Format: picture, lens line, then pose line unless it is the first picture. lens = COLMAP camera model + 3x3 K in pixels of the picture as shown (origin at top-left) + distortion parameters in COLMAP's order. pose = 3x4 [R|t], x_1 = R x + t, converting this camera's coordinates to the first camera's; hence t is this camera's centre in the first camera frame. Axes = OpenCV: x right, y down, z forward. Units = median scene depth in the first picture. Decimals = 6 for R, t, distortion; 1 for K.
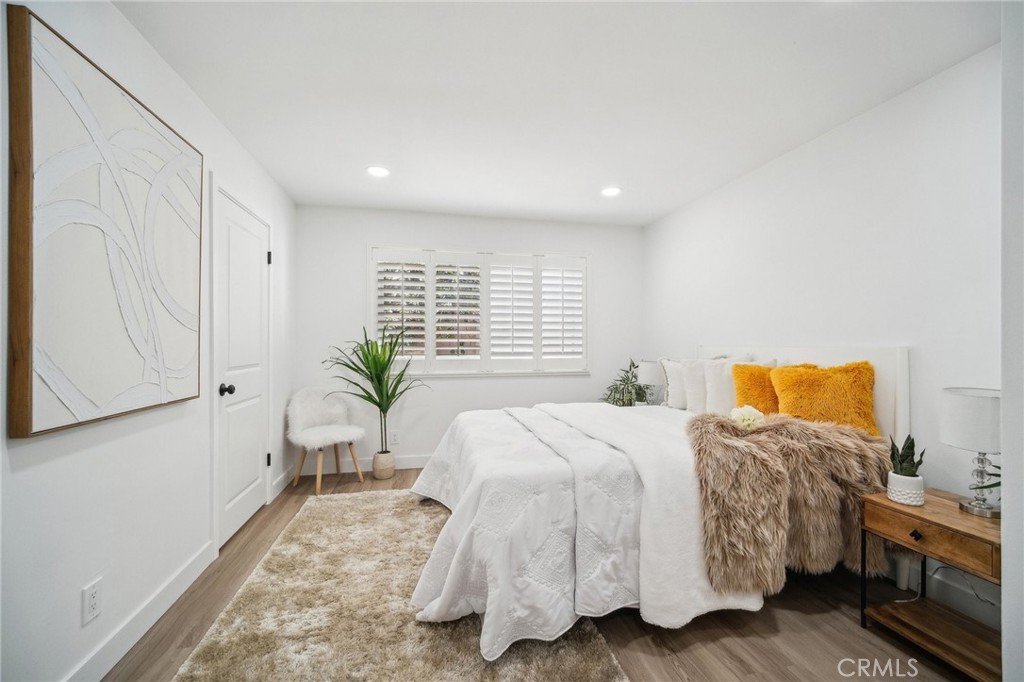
lens RADIAL K [[416.9, 0, 509.0], [0, 416.9, 344.5], [0, 0, 1]] dist [-0.004275, 0.001325]
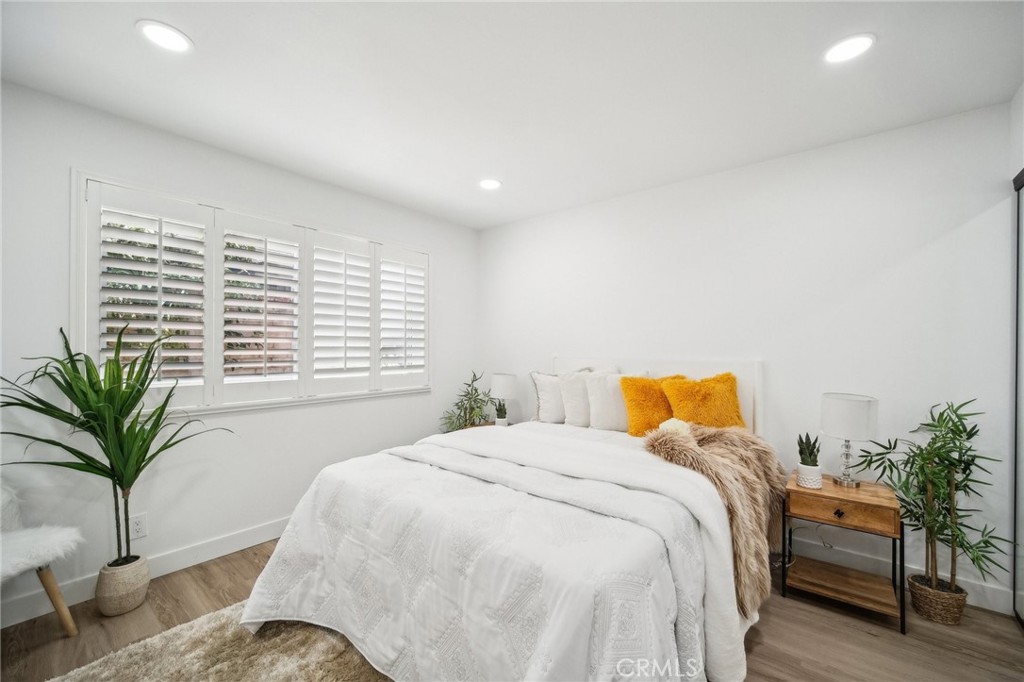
lens RADIAL K [[416.9, 0, 517.5], [0, 416.9, 344.8], [0, 0, 1]] dist [-0.004275, 0.001325]
pose [[0.779968, 0.007348, 0.625776, -0.239991], [-0.000964, 0.999944, -0.010539, -0.016860], [-0.625818, 0.007617, 0.779932, 0.255037]]
